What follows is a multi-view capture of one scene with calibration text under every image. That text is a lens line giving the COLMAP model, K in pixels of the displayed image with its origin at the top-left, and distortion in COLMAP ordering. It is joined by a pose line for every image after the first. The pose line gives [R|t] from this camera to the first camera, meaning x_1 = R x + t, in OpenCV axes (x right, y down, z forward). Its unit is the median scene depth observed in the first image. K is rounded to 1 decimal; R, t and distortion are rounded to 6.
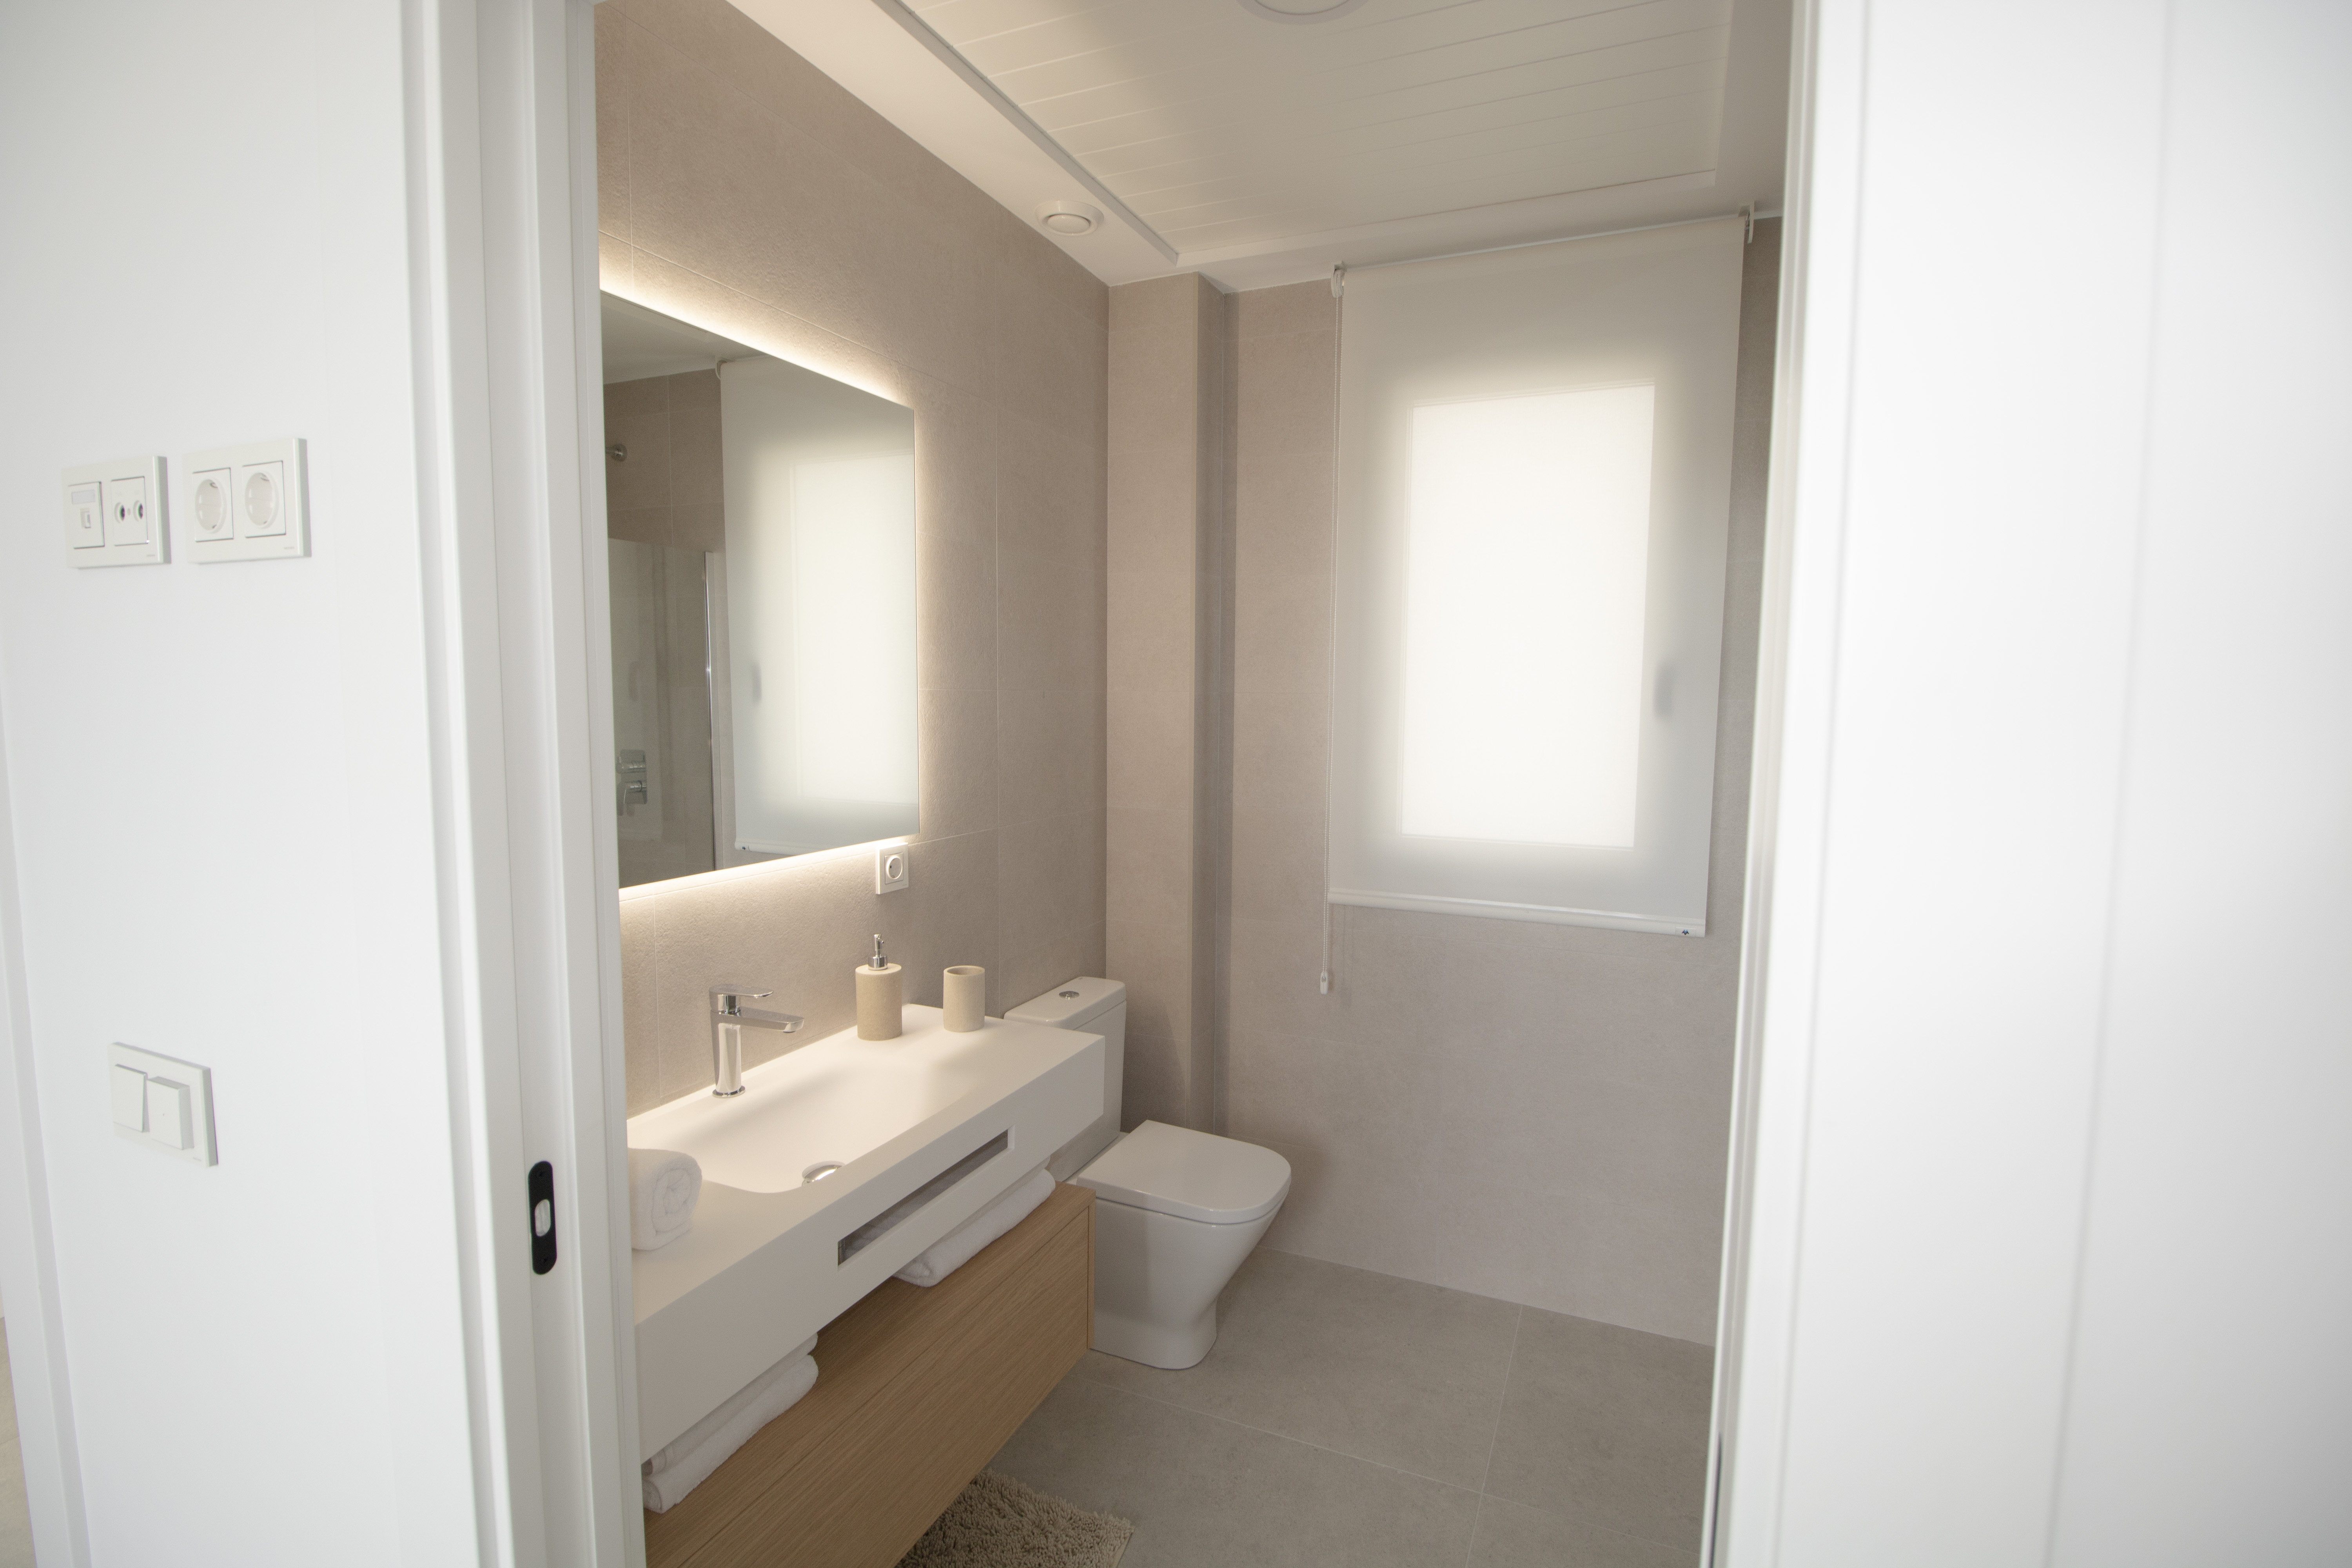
lens RADIAL K [[1081.1, 0, 1182.5], [0, 1081.1, 780.4], [0, 0, 1]] dist [-0.024446, -0.000481]
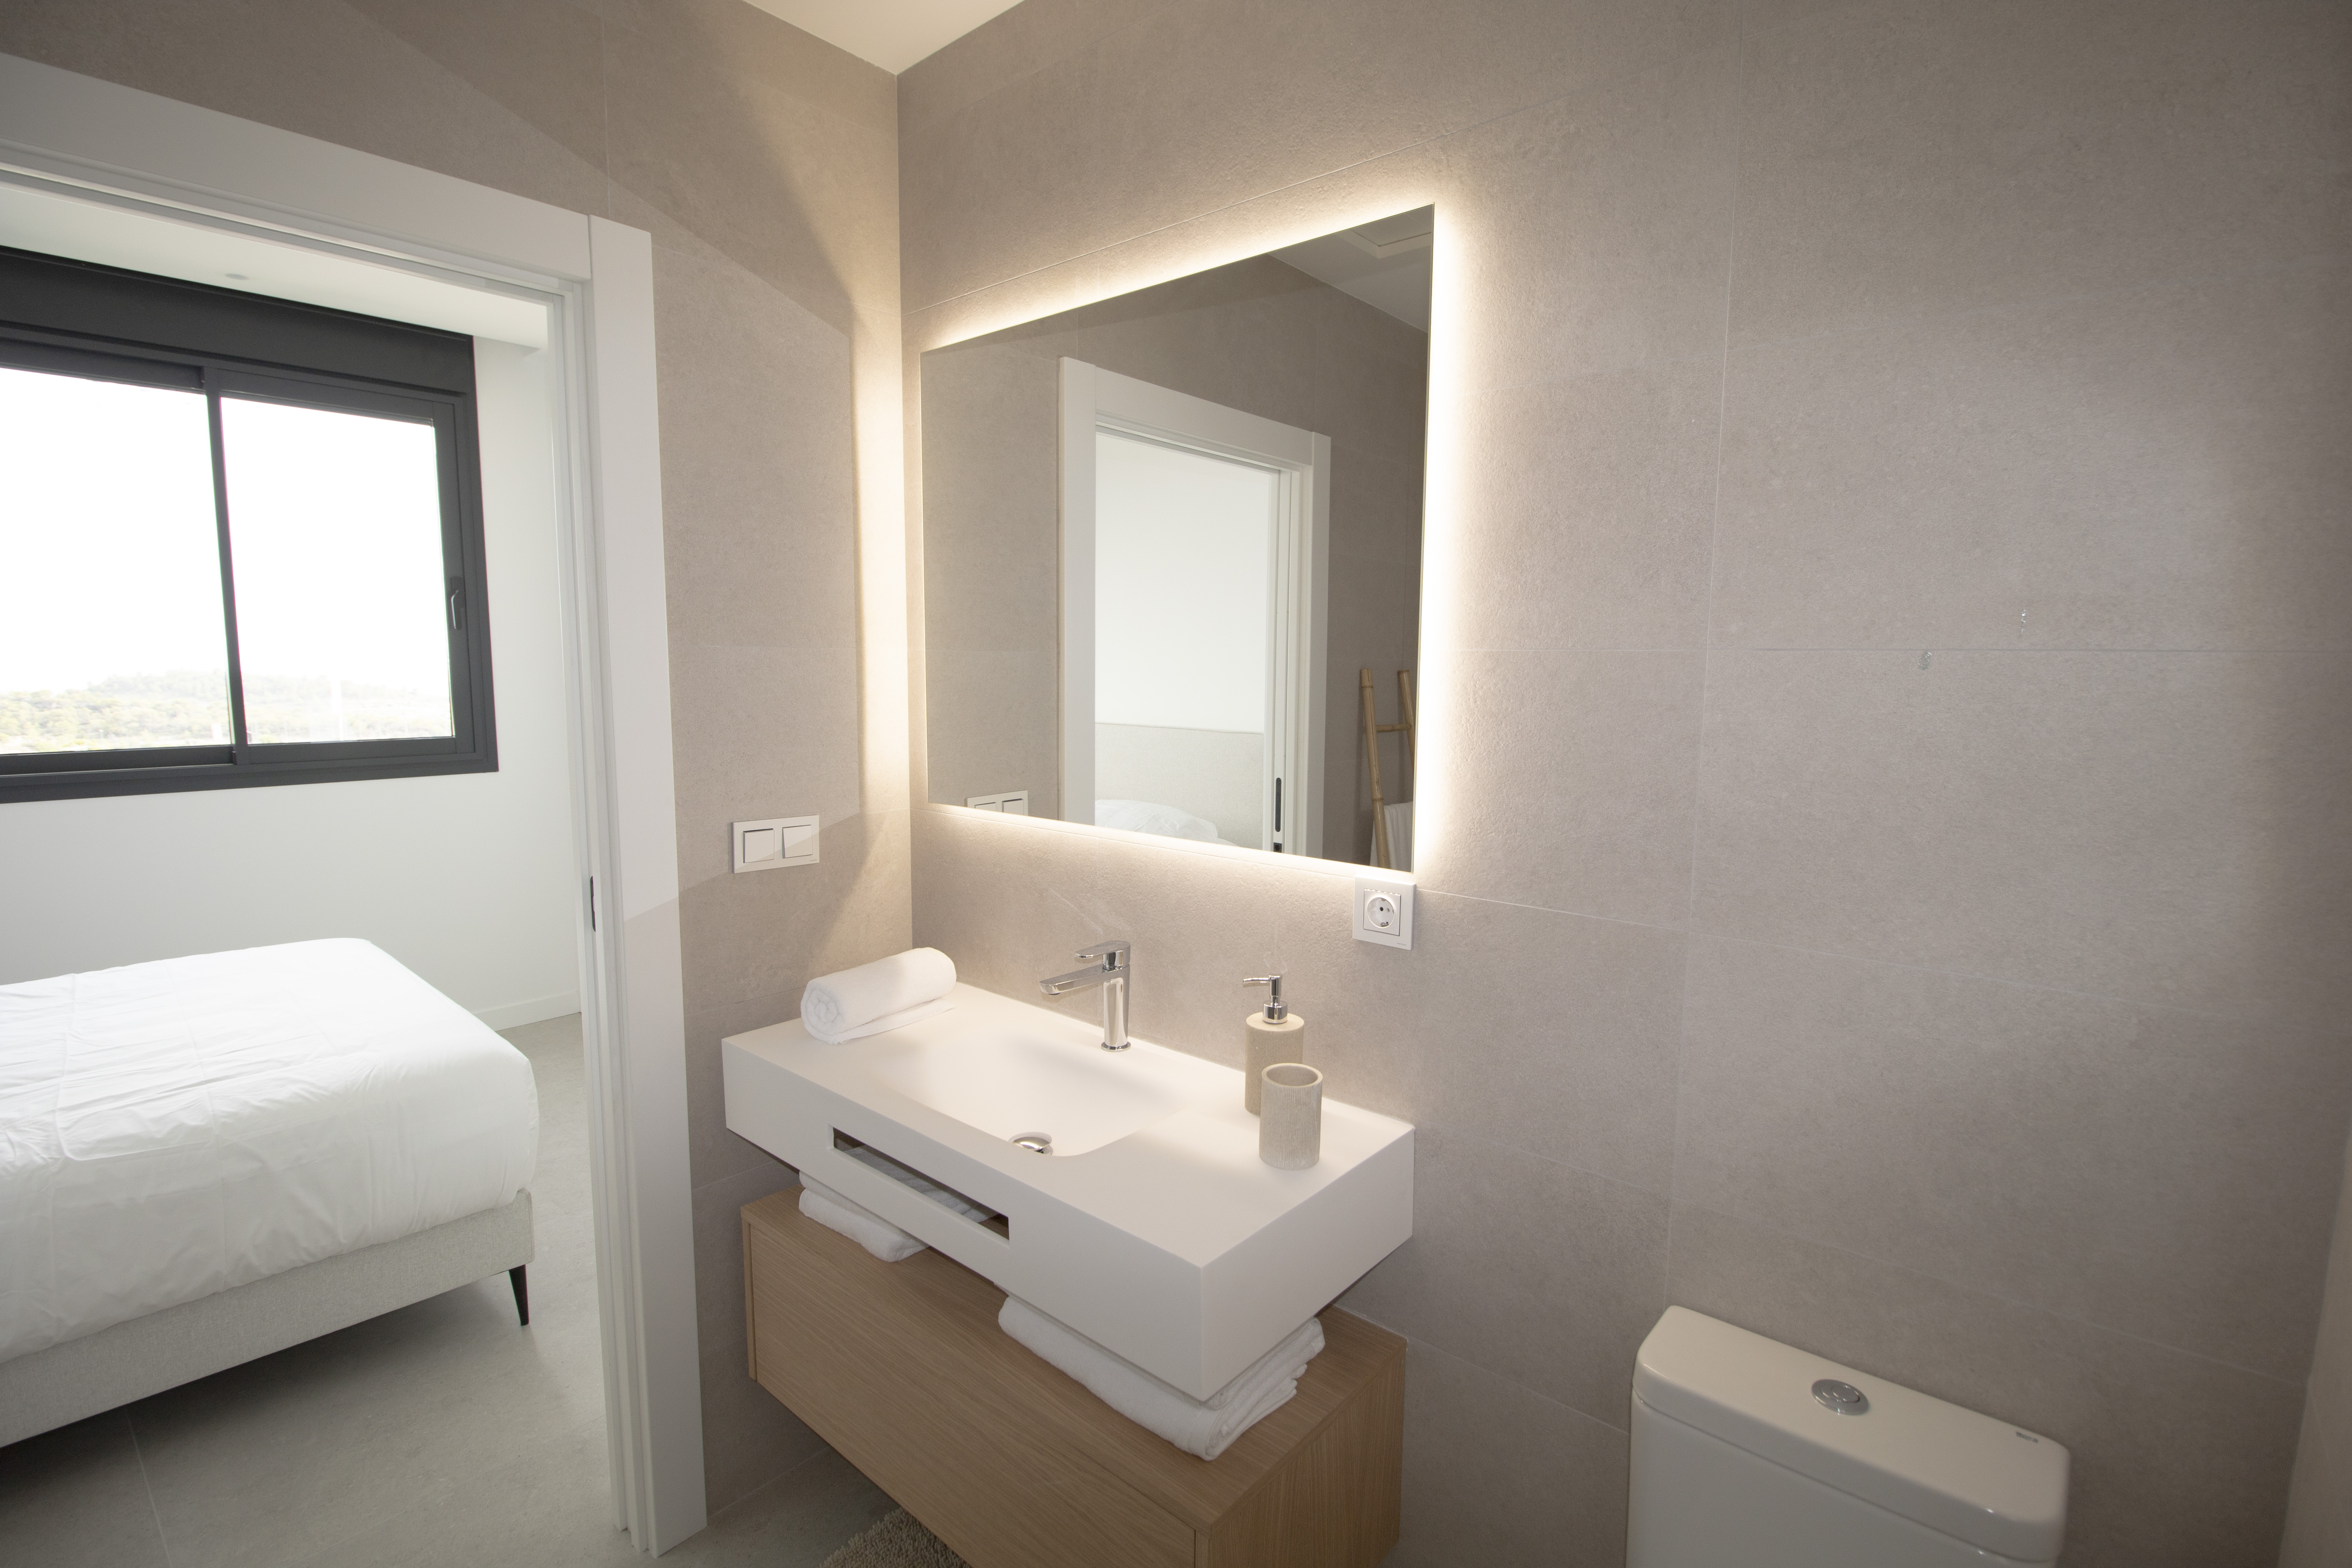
lens RADIAL K [[1081.1, 0, 1182.5], [0, 1081.1, 780.4], [0, 0, 1]] dist [-0.024446, -0.000481]
pose [[-0.293296, 0.088190, -0.951945, 0.468280], [-0.092613, 0.988432, 0.120104, -0.081434], [0.951525, 0.123388, -0.281736, 1.203889]]
